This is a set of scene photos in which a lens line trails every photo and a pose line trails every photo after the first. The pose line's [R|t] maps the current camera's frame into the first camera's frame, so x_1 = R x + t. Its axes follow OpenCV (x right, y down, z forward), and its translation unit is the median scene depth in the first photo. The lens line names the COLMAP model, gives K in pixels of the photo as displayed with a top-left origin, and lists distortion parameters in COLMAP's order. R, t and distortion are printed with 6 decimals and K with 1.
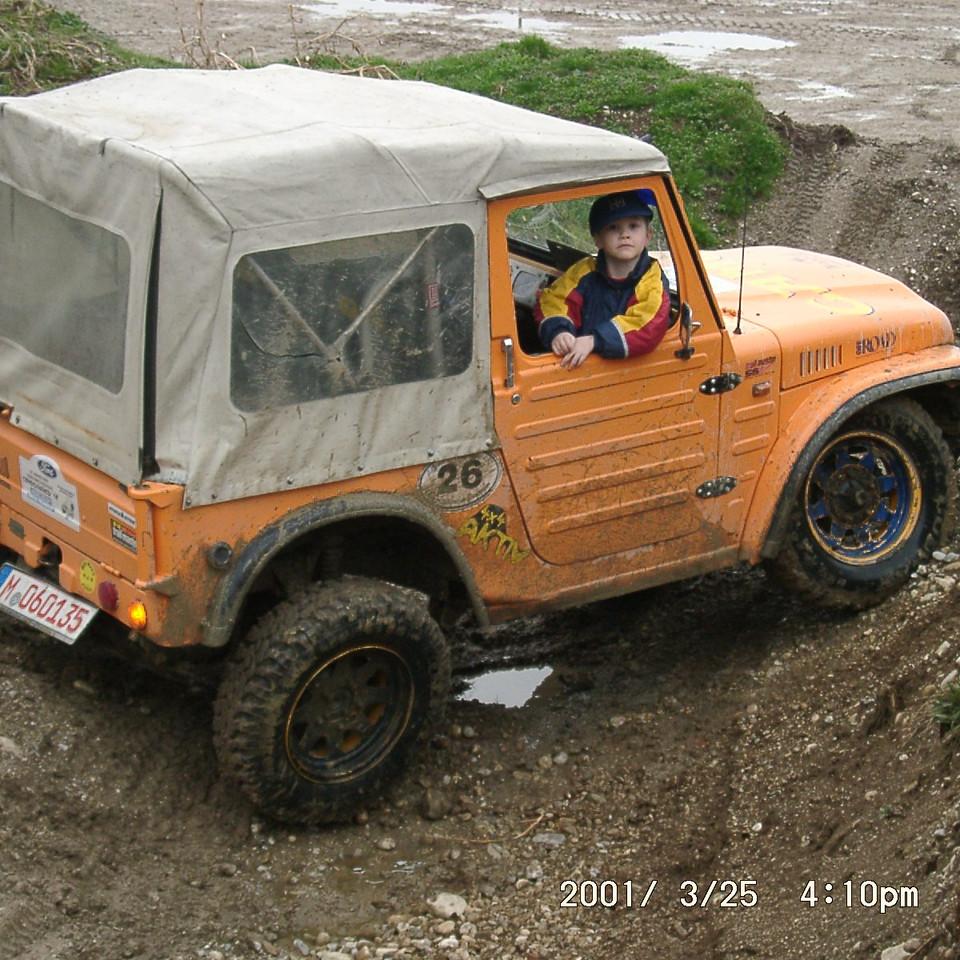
lens RADIAL K [[2624.9, 0, 480.0], [0, 2624.9, 480.0], [0, 0, 1]] dist [0.043227, 0.241960]
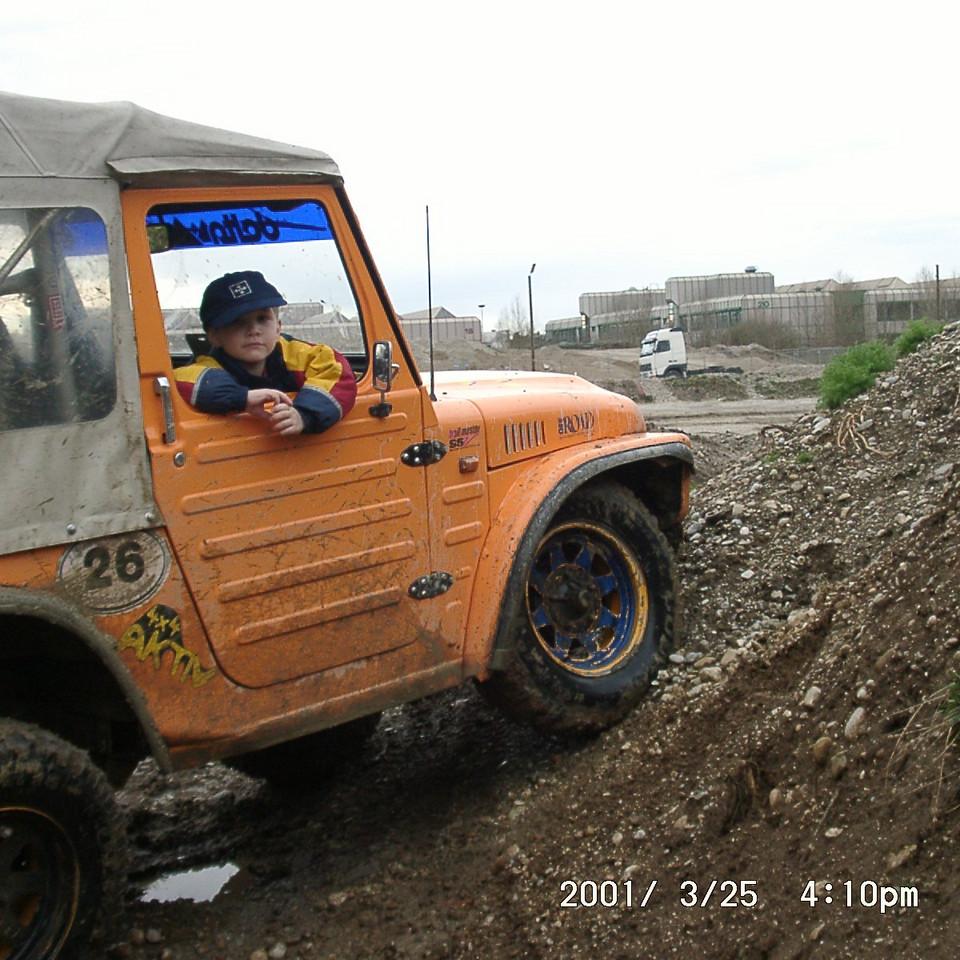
lens RADIAL K [[1828.5, 0, 480.0], [0, 1828.5, 480.0], [0, 0, 1]] dist [-0.096495, -0.174323]
pose [[0.971263, -0.088476, 0.220951, -0.017558], [0.127166, 0.977632, -0.167525, 0.068976], [-0.201187, 0.190808, 0.960789, 0.458347]]
